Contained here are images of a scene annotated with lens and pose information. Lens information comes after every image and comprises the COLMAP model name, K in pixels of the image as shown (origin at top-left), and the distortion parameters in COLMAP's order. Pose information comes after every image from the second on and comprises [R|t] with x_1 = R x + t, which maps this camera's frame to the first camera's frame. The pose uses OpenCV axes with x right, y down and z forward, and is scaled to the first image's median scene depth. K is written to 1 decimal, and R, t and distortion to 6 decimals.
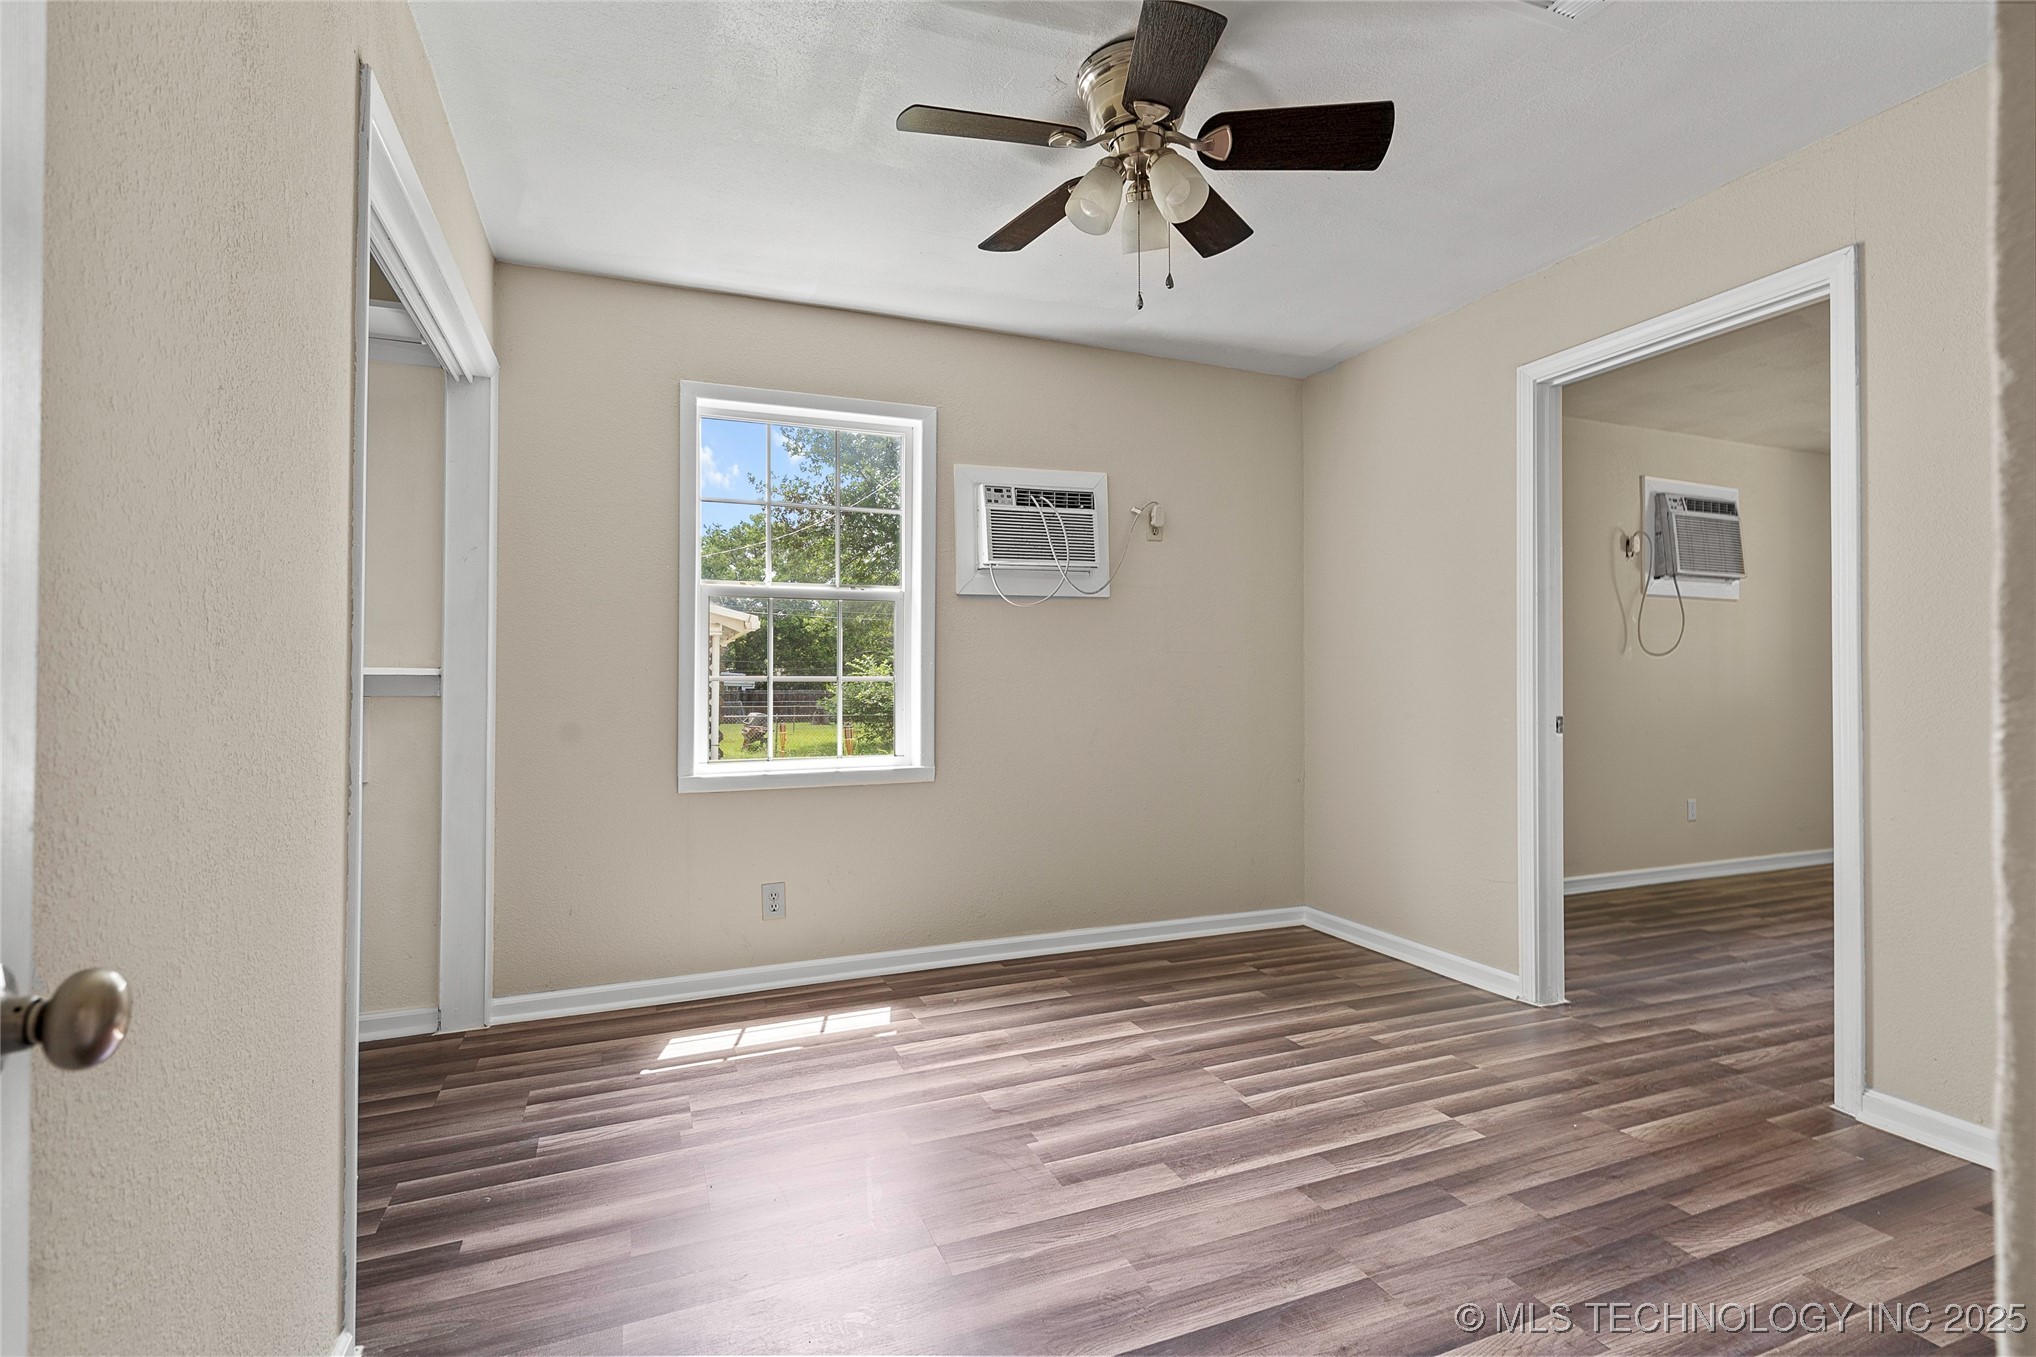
lens RADIAL K [[945.3, 0, 1018.0], [0, 945.3, 678.5], [0, 0, 1]] dist [0.001266, 0.001588]
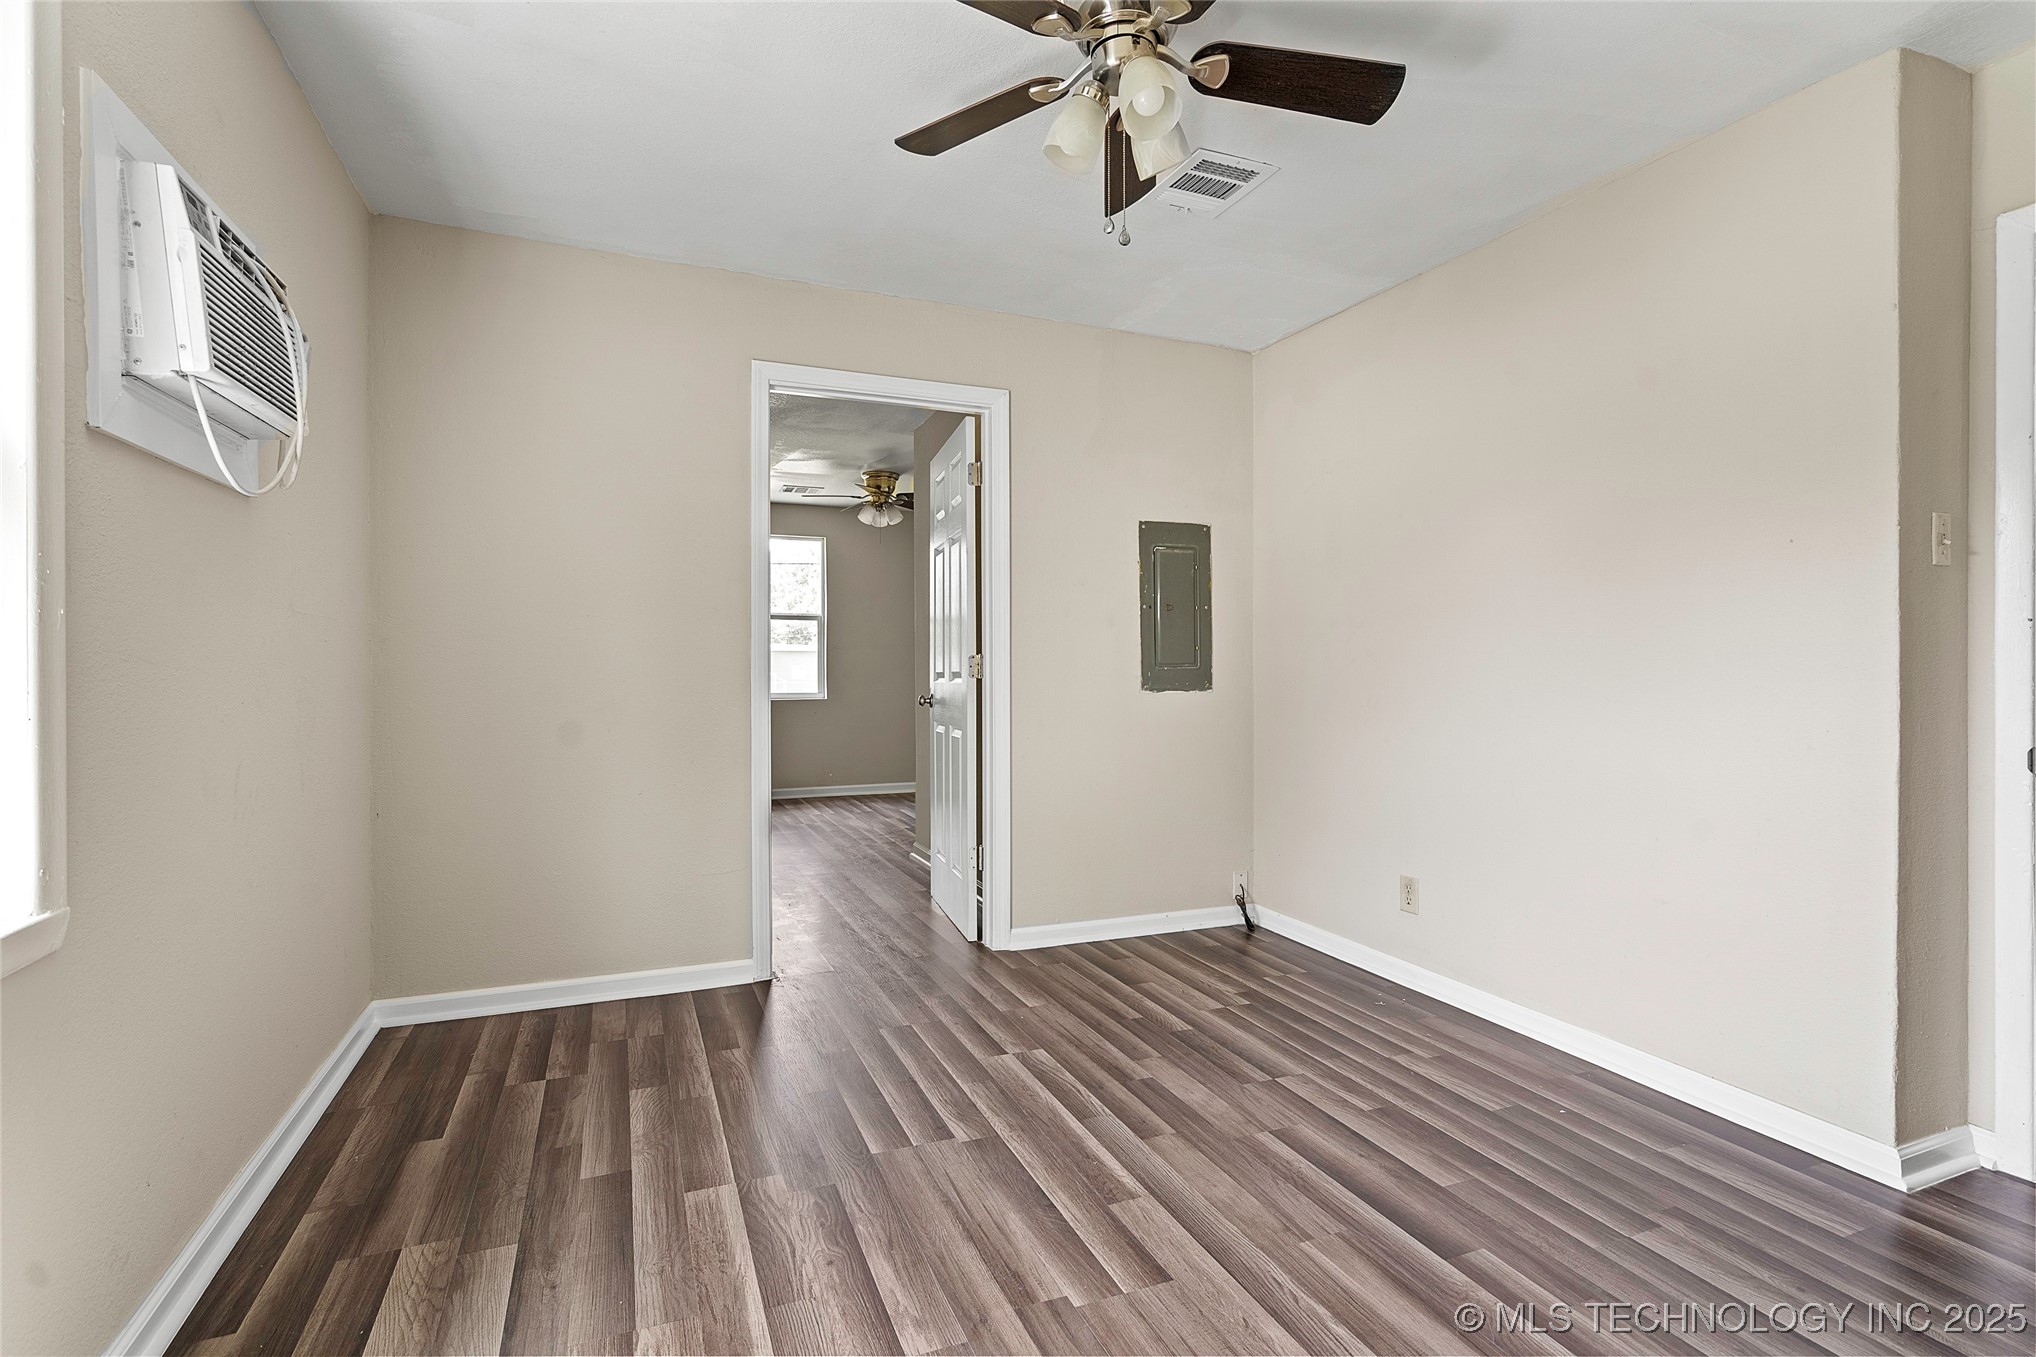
lens RADIAL K [[945.3, 0, 1018.0], [0, 945.3, 678.5], [0, 0, 1]] dist [0.001266, 0.001588]
pose [[-0.011653, -0.002954, 0.999928, -0.681784], [-0.011047, 0.999935, 0.002826, 0.009302], [-0.999871, -0.011013, -0.011685, 1.011686]]
